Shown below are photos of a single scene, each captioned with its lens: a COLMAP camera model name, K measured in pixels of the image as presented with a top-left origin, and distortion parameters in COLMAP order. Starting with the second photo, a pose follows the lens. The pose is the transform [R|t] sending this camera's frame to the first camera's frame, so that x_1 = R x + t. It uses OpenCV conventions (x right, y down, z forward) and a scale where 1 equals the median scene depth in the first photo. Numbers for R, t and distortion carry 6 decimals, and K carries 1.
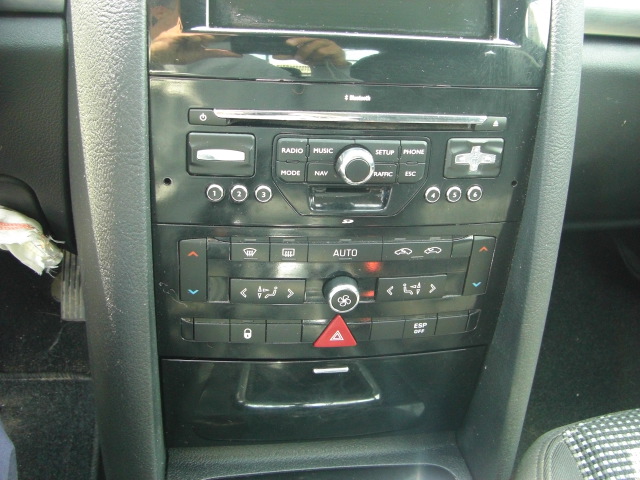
lens RADIAL K [[713.4, 0, 336.8], [0, 713.4, 258.2], [0, 0, 1]] dist [-0.130612, 0.000000]
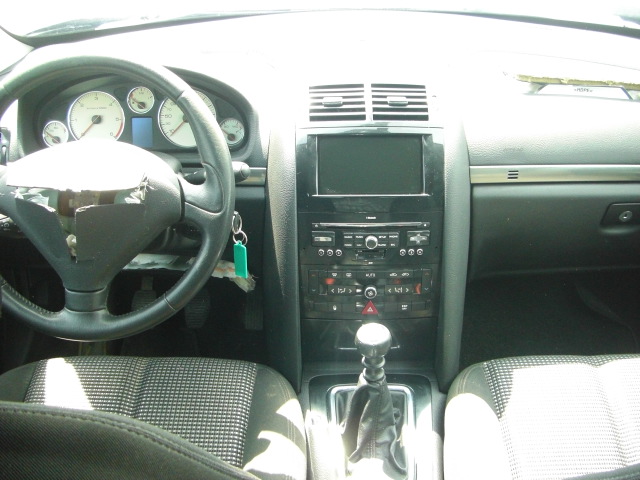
lens RADIAL K [[713.4, 0, 319.1], [0, 713.4, 240.1], [0, 0, 1]] dist [-0.130612, 0.000000]
pose [[0.974238, -0.017387, -0.224850, 0.424639], [-0.011837, 0.991707, -0.127973, 0.205081], [0.225210, 0.127338, 0.965953, -1.611021]]
